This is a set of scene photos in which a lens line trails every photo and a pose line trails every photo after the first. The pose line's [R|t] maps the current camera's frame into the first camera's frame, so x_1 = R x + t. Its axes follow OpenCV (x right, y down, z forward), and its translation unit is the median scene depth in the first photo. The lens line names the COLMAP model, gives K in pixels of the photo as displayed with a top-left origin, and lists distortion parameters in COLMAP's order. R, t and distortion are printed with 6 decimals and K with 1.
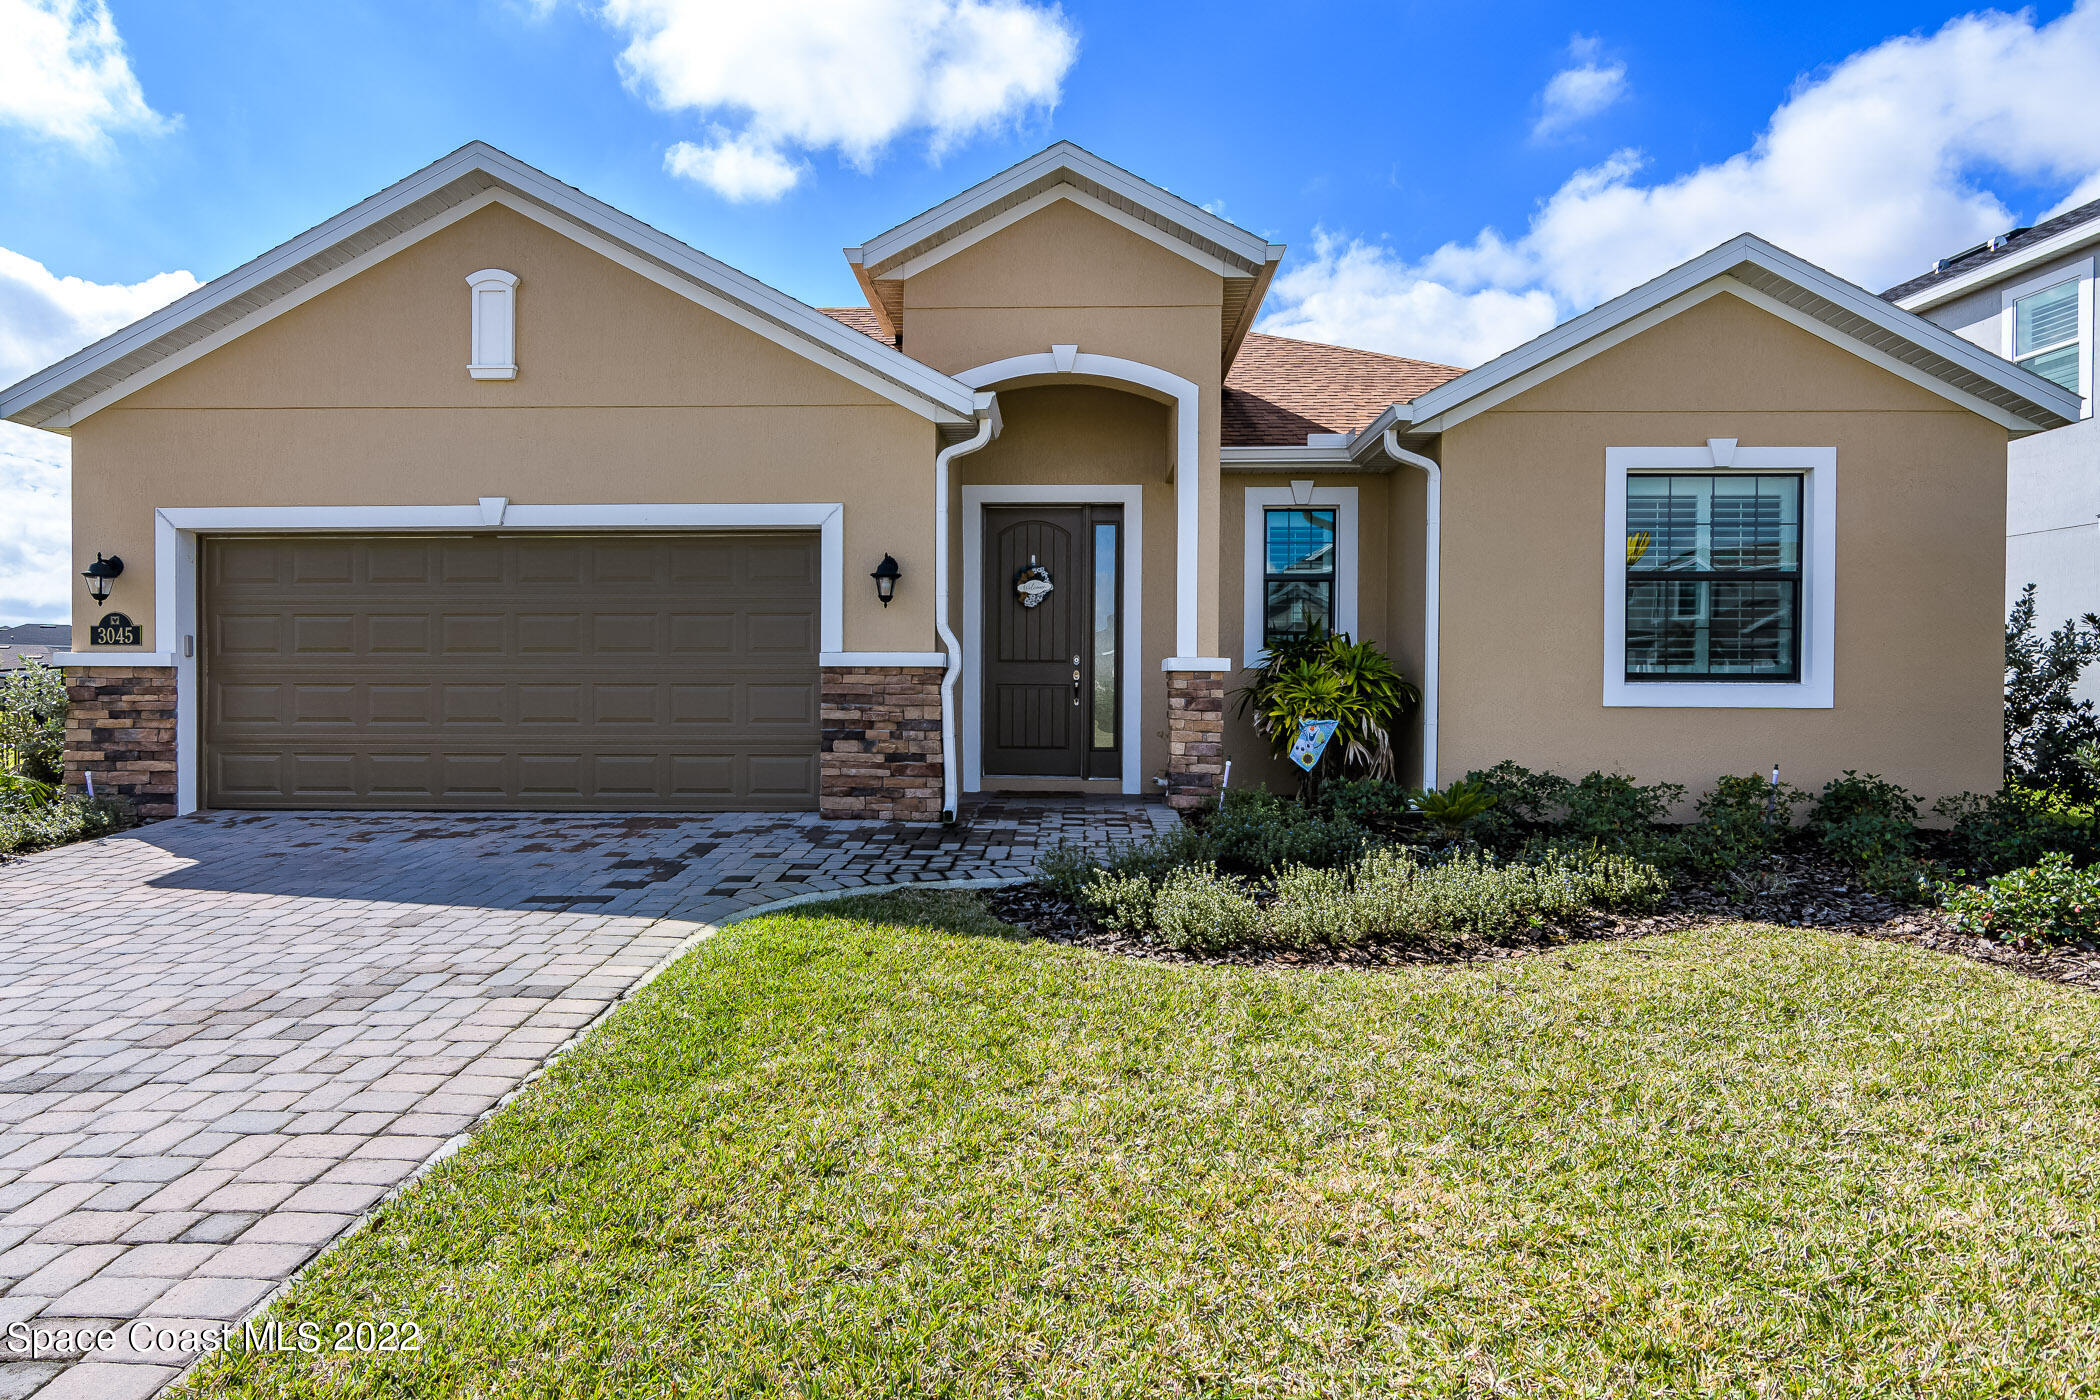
lens RADIAL K [[1261.2, 0, 1015.9], [0, 1261.2, 715.4], [0, 0, 1]] dist [0.000231, 0.001364]
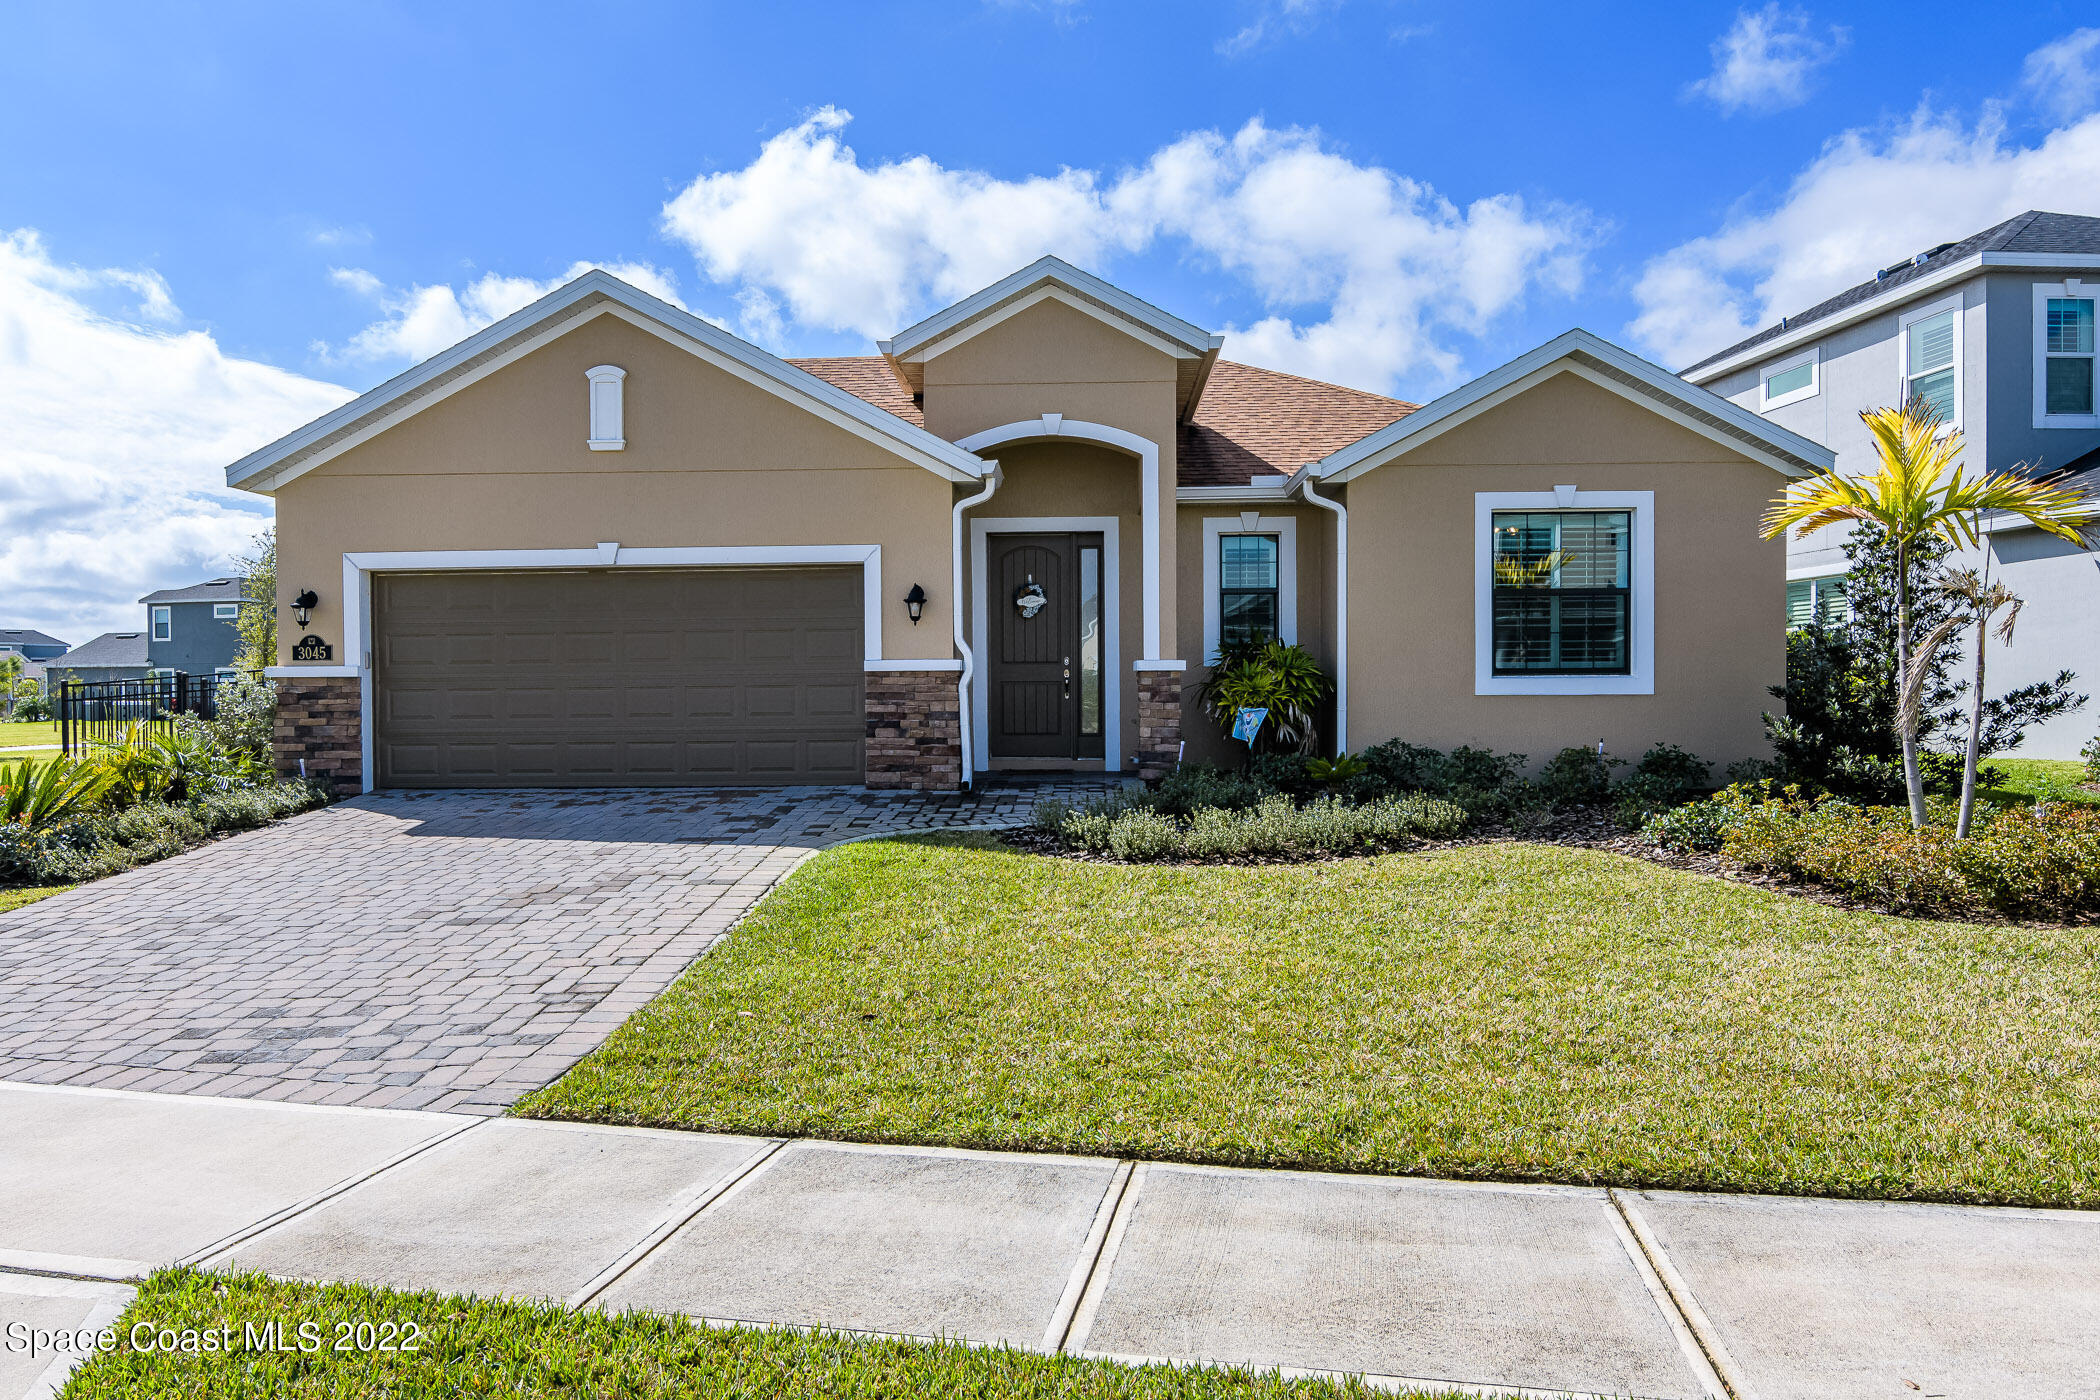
lens RADIAL K [[1539.1, 0, 1050.0], [0, 1539.1, 700.0], [0, 0, 1]] dist [0.004376, -0.000168]
pose [[0.999727, -0.011399, 0.020398, 0.002048], [0.011497, 0.999923, -0.004661, 0.000132], [-0.020344, 0.004894, 0.999781, -0.575963]]
